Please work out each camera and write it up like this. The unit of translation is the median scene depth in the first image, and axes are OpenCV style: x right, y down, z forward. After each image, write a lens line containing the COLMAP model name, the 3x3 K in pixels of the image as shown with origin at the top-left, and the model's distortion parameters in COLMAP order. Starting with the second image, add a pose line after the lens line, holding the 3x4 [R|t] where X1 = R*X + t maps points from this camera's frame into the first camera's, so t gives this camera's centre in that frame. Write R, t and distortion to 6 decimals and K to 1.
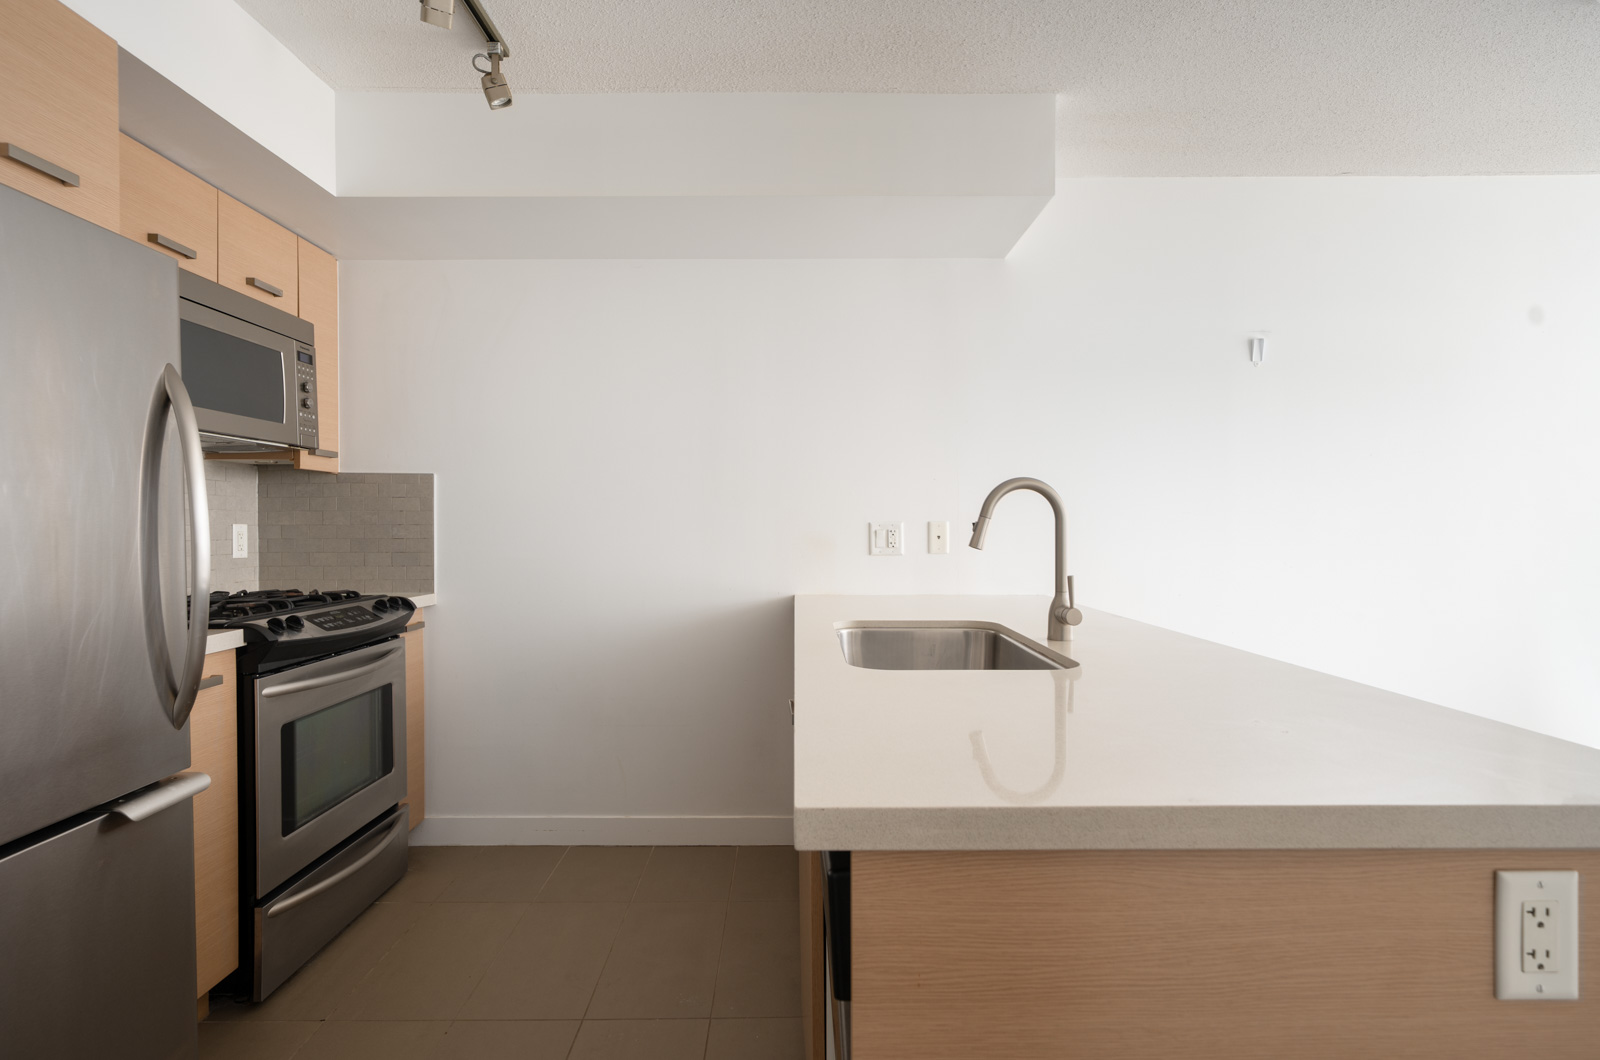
lens RADIAL K [[845.4, 0, 791.5], [0, 845.4, 531.7], [0, 0, 1]] dist [-0.000757, -0.000166]
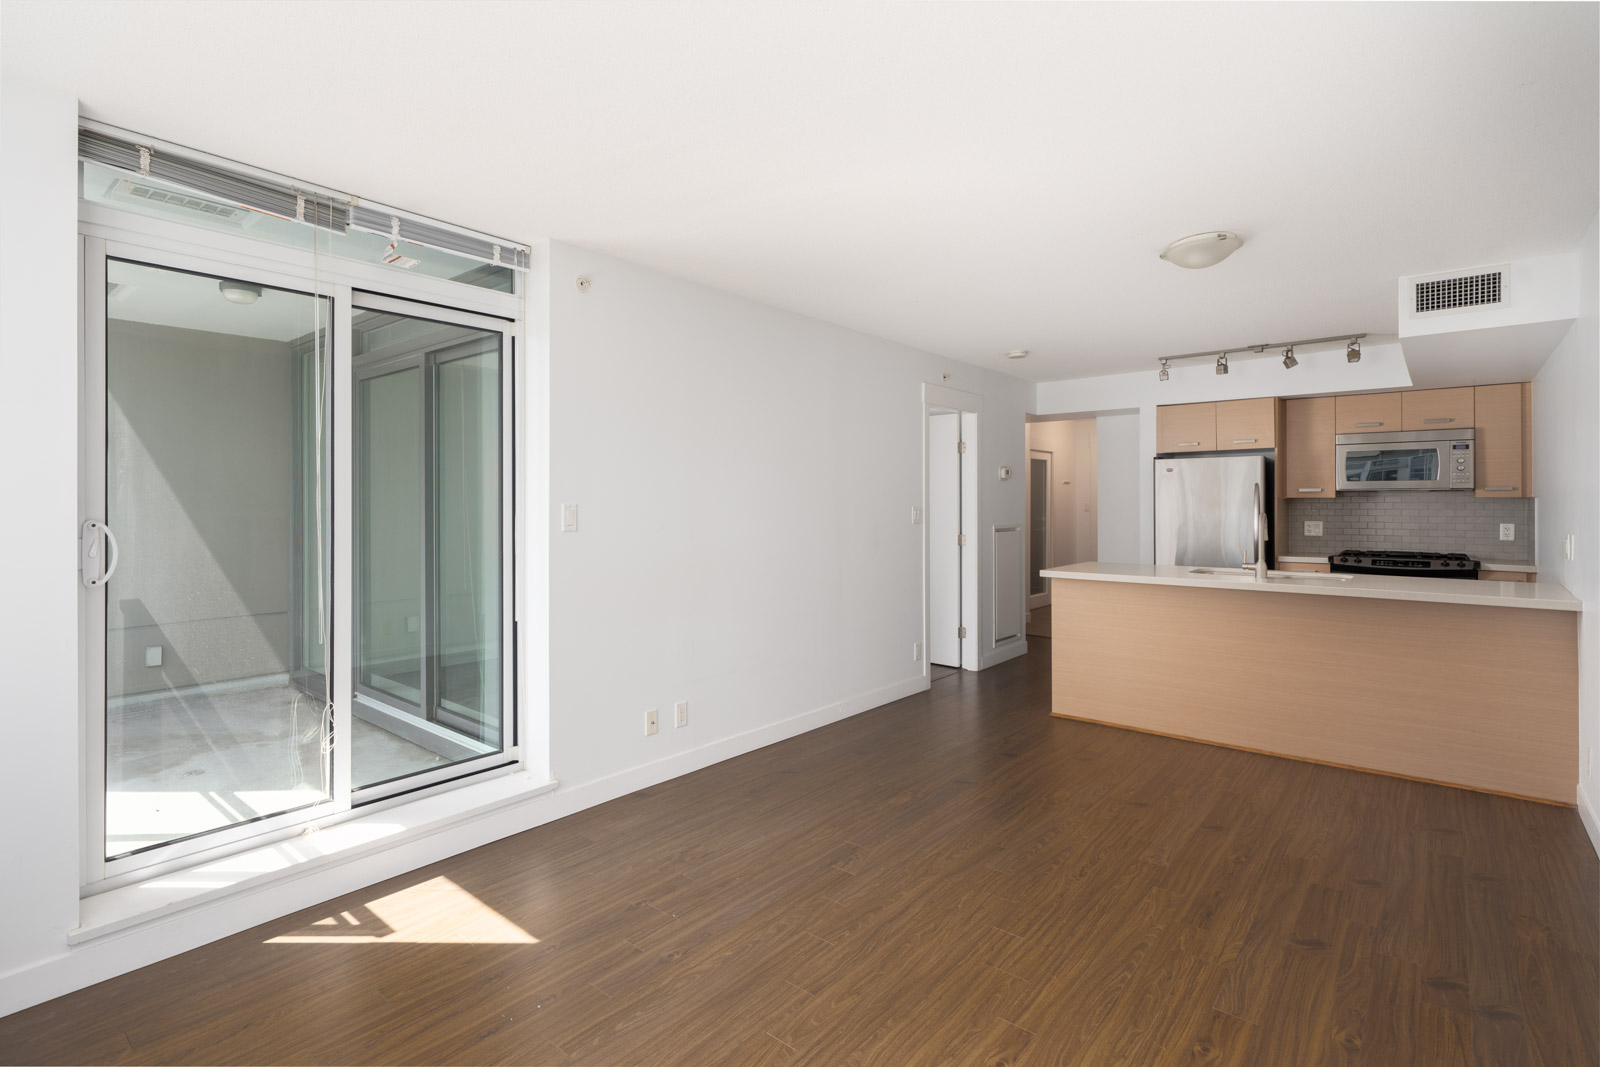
lens RADIAL K [[768.8, 0, 756.2], [0, 768.8, 498.3], [0, 0, 1]] dist [0.008981, -0.001358]
pose [[-0.662222, 0.000044, -0.749308, 1.927816], [-0.001393, 0.999998, 0.001290, -0.069361], [0.749306, 0.001898, -0.662221, 0.888329]]
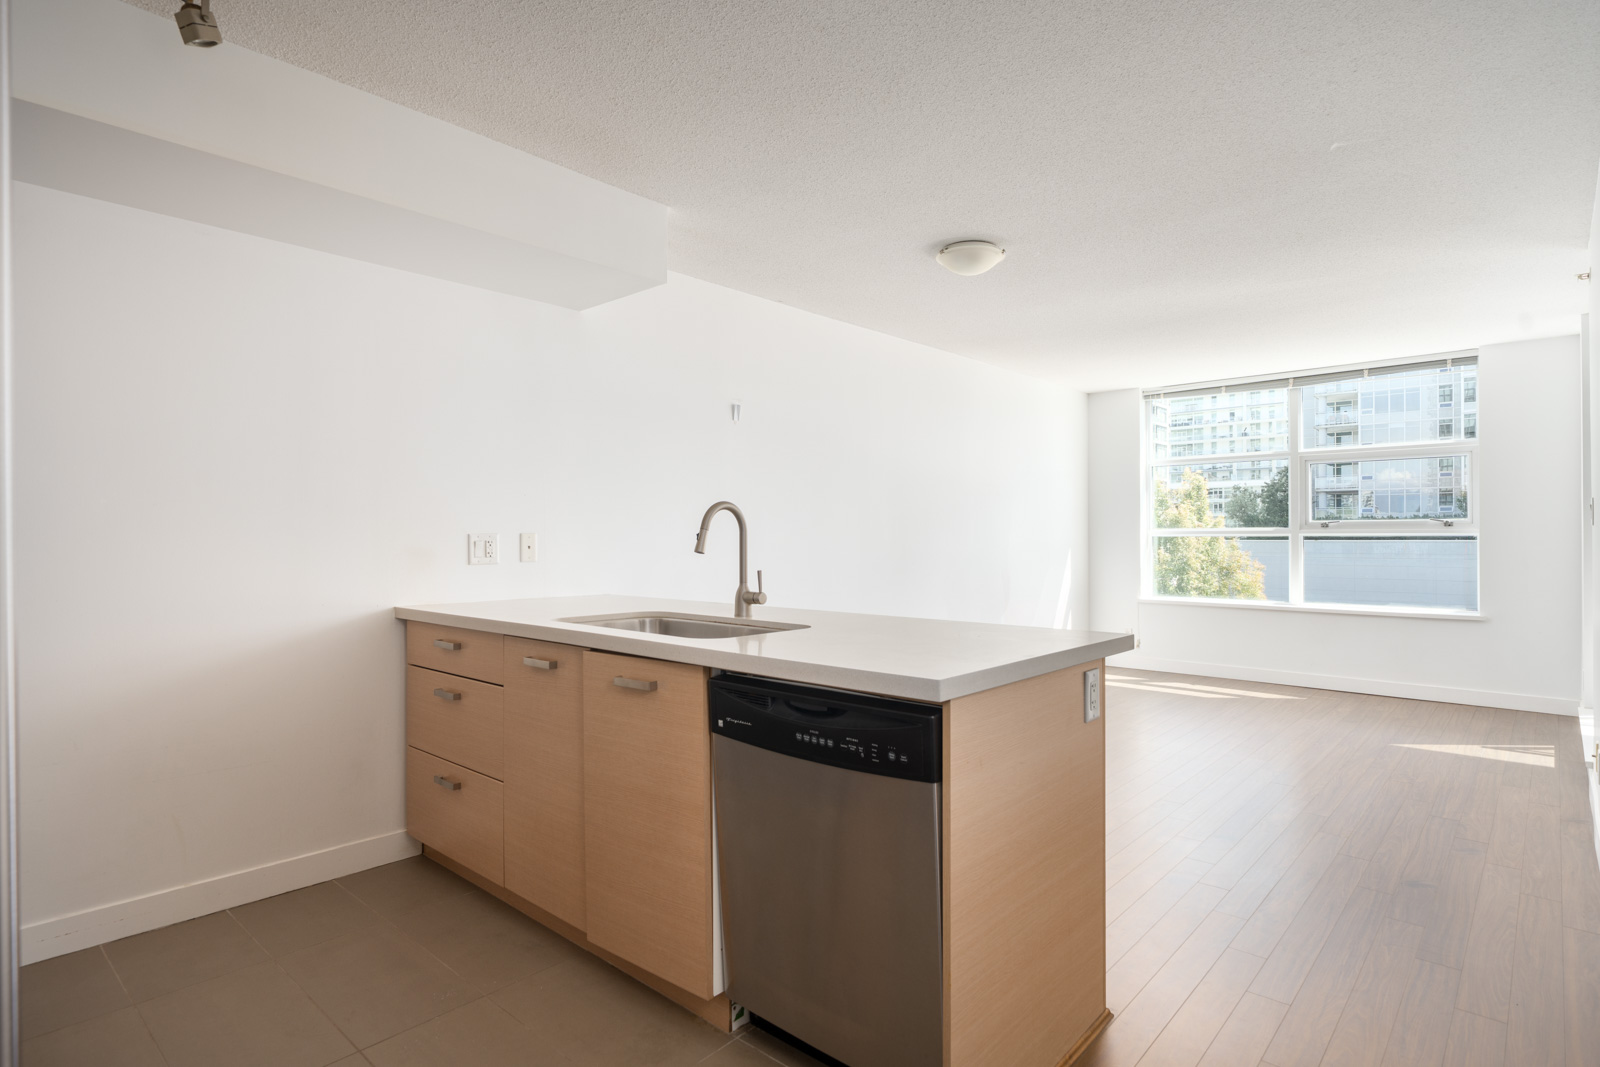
lens RADIAL K [[829.0, 0, 808.3], [0, 829.0, 538.1], [0, 0, 1]] dist [0.014491, 0.002262]
pose [[0.664292, -0.001042, 0.747472, -0.421031], [0.006822, 0.999966, -0.004668, 0.002351], [-0.747442, 0.008200, 0.664276, -0.010330]]
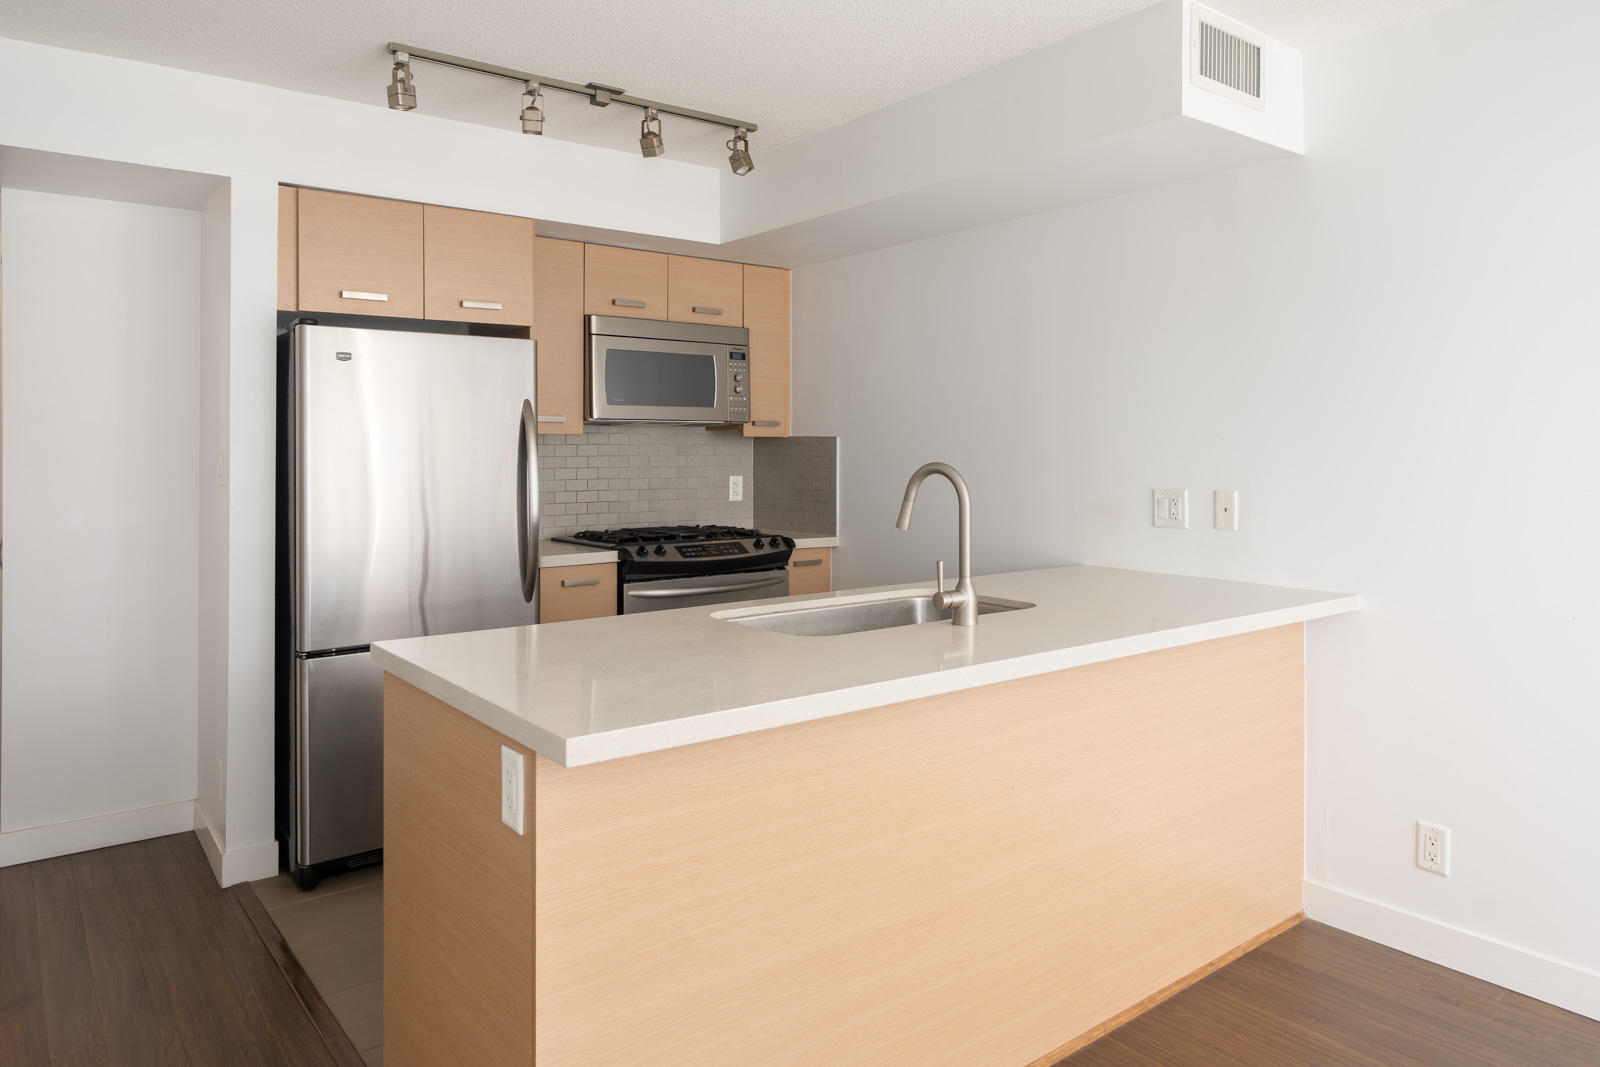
lens RADIAL K [[1060.4, 0, 812.7], [0, 1060.4, 444.0], [0, 0, 1]] dist [0.000266, 0.006866]
pose [[0.616342, -0.001017, -0.787478, 0.772994], [-0.006119, 0.999963, -0.006081, -0.051085], [0.787455, 0.008567, 0.616313, 0.045634]]
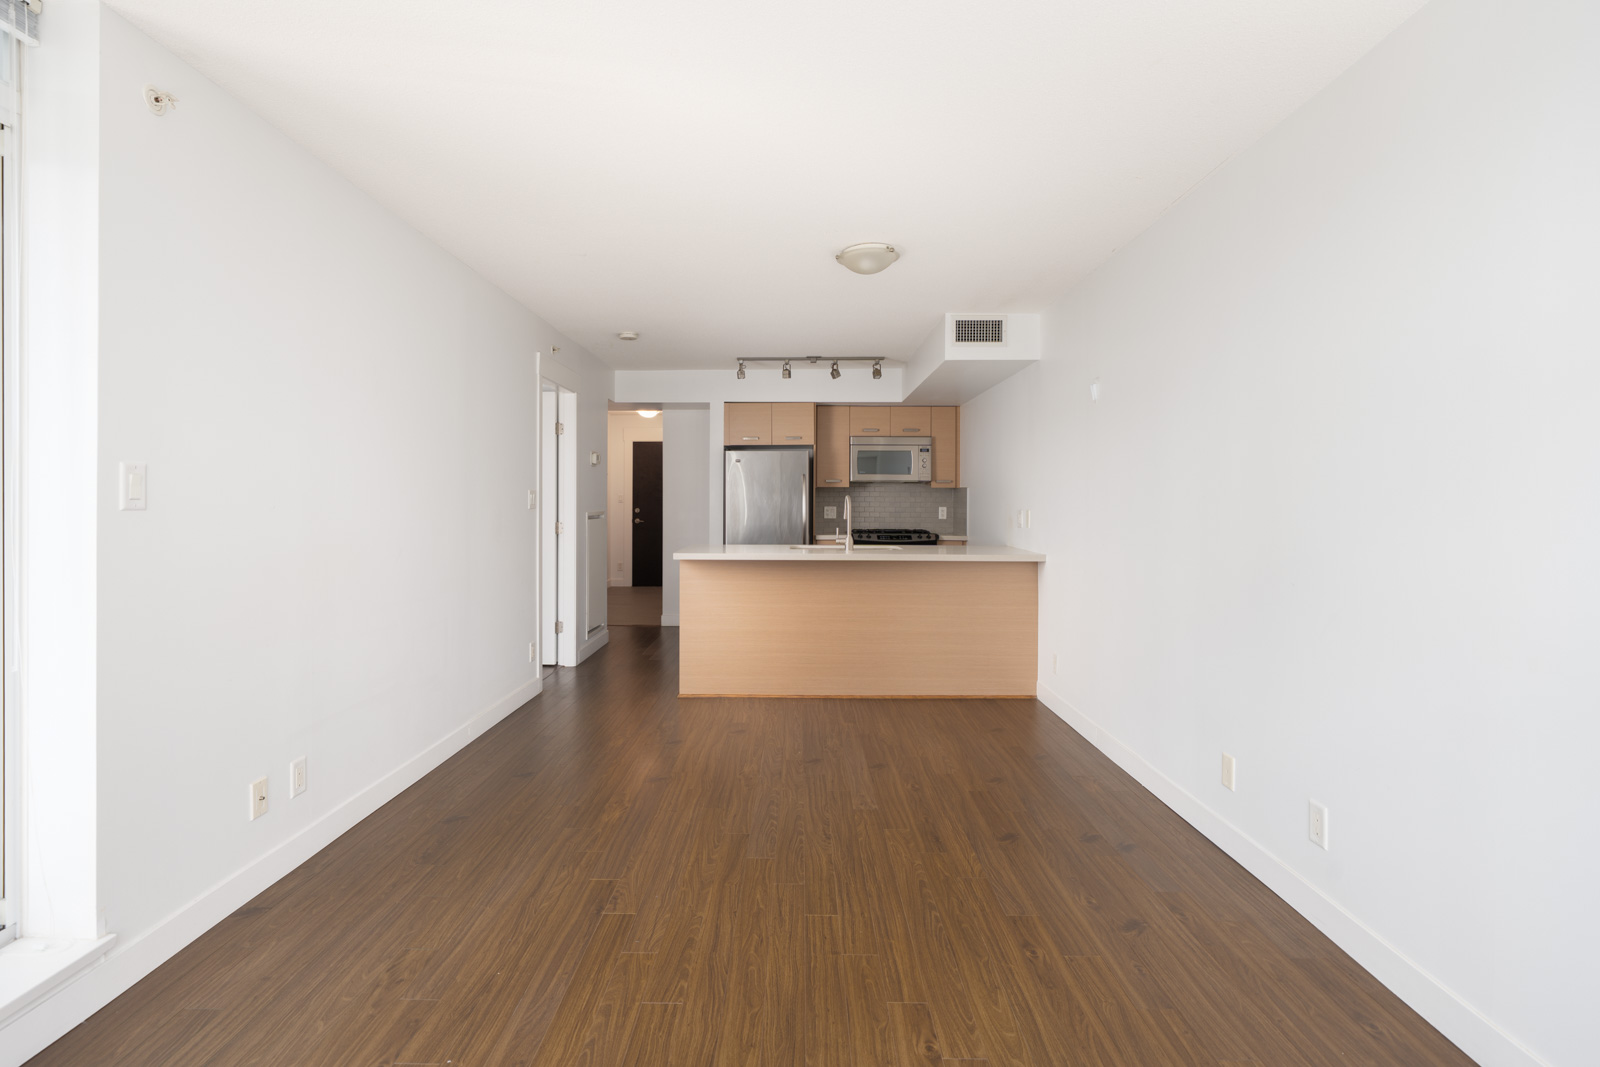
lens RADIAL K [[768.8, 0, 780.1], [0, 768.8, 499.1], [0, 0, 1]] dist [0.008981, -0.001358]
pose [[-0.023493, 0.001562, -0.999723, 1.926419], [-0.009300, 0.999955, 0.001781, -0.035280], [0.999681, 0.009339, -0.023478, 0.524279]]
